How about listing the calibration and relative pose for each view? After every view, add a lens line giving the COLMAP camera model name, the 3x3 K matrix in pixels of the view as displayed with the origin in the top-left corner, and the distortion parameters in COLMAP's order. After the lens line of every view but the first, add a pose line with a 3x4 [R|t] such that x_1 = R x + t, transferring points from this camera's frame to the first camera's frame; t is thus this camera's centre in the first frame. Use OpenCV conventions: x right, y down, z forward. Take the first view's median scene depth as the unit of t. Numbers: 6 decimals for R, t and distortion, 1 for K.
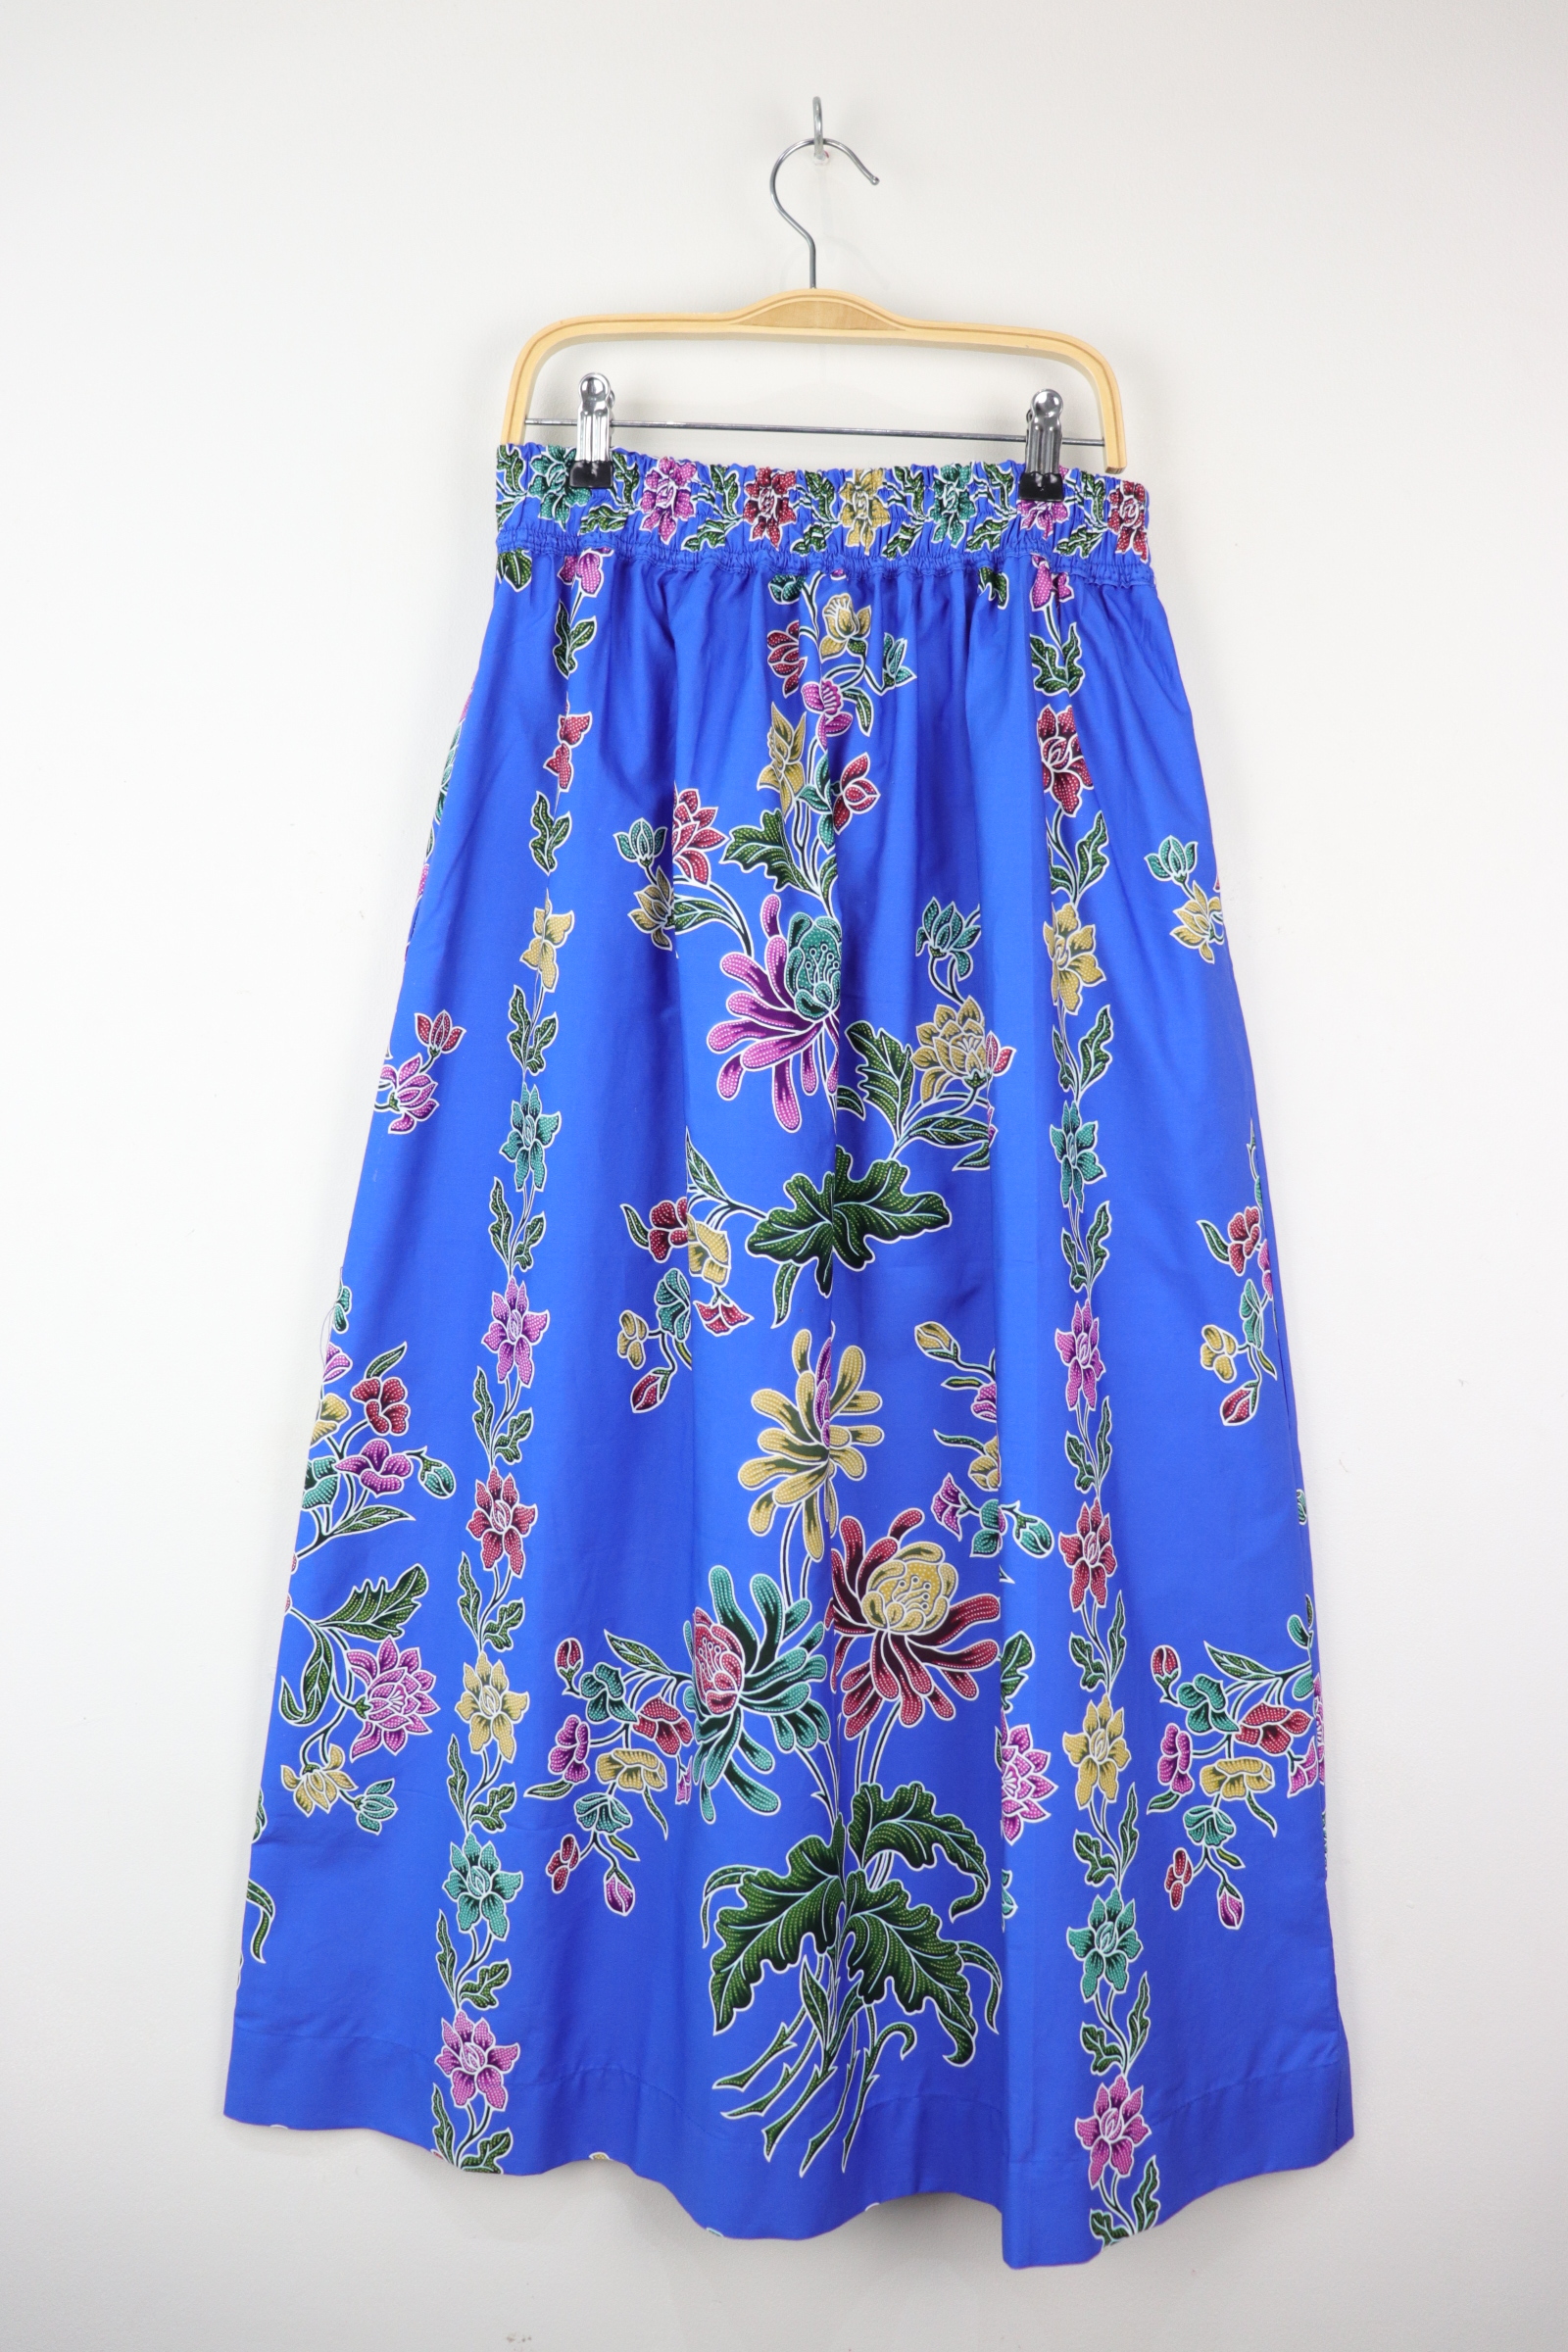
lens RADIAL K [[1924.9, 0, 801.9], [0, 1924.9, 1167.7], [0, 0, 1]] dist [-0.199216, 0.182353]
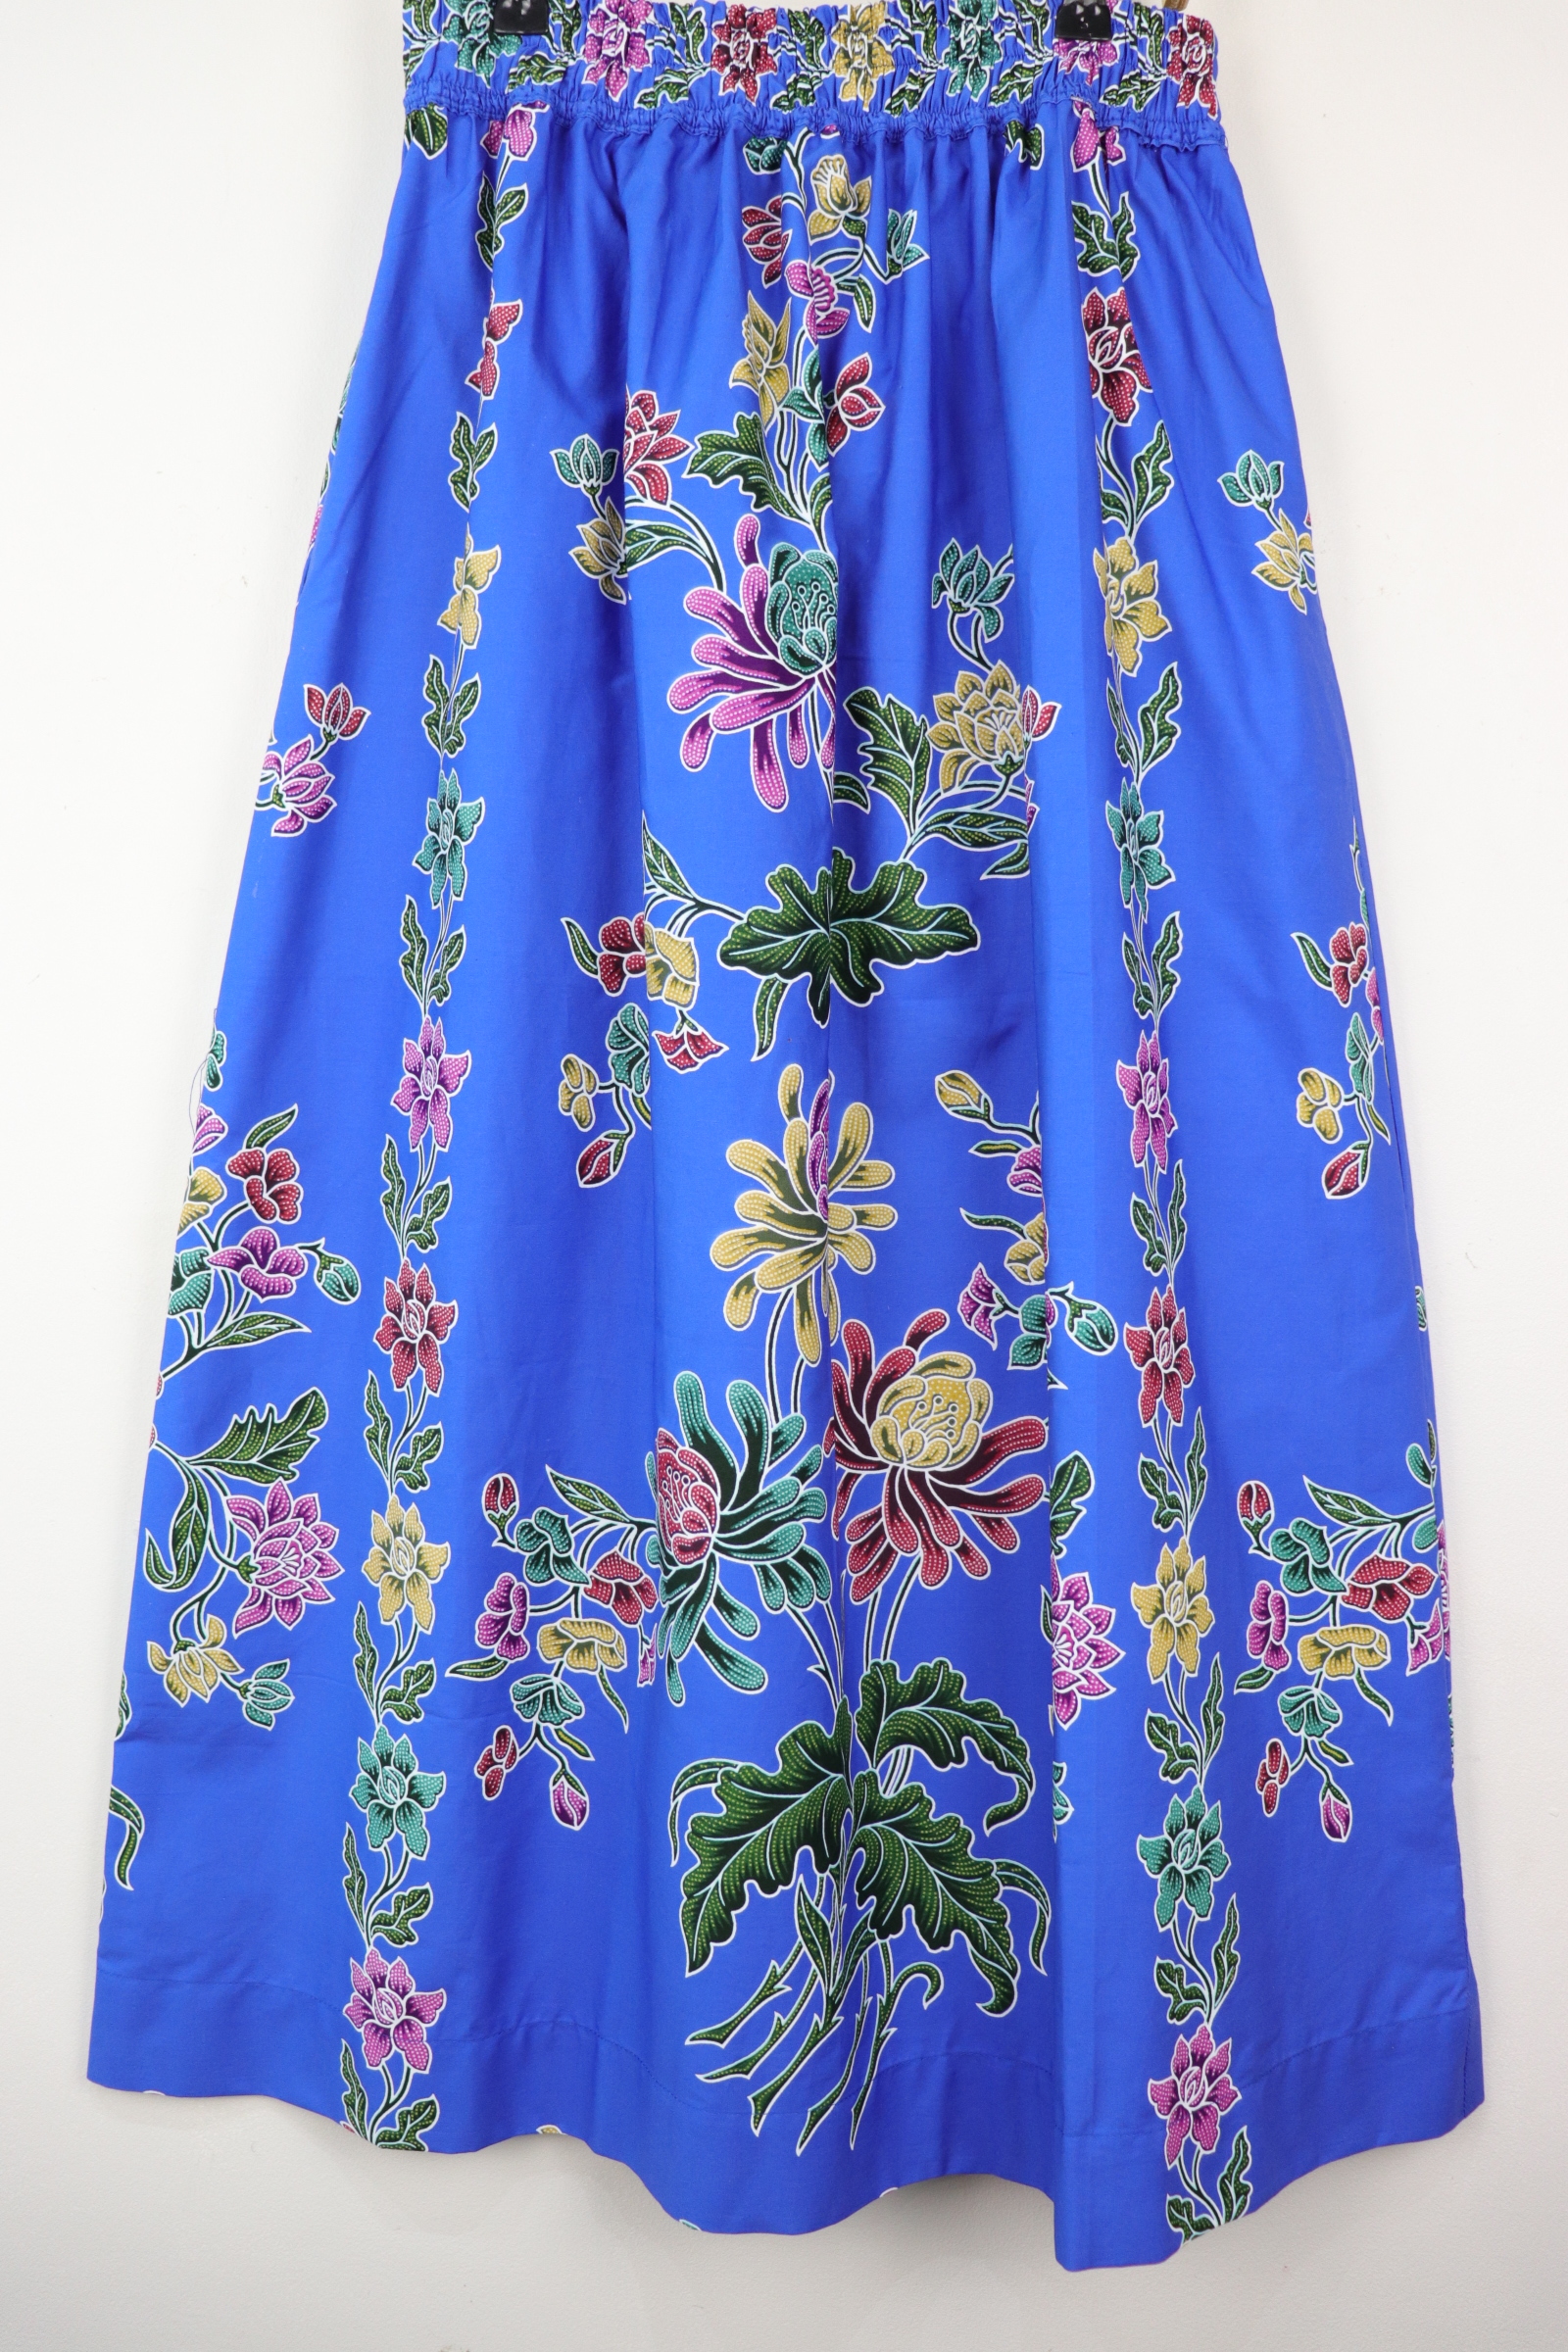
lens RADIAL K [[1924.9, 0, 801.9], [0, 1924.9, 1167.7], [0, 0, 1]] dist [-0.199216, 0.182353]
pose [[0.999954, -0.007209, -0.006289, 0.008873], [0.007303, 0.999861, 0.015000, 0.111241], [0.006180, -0.015046, 0.999868, 0.213054]]
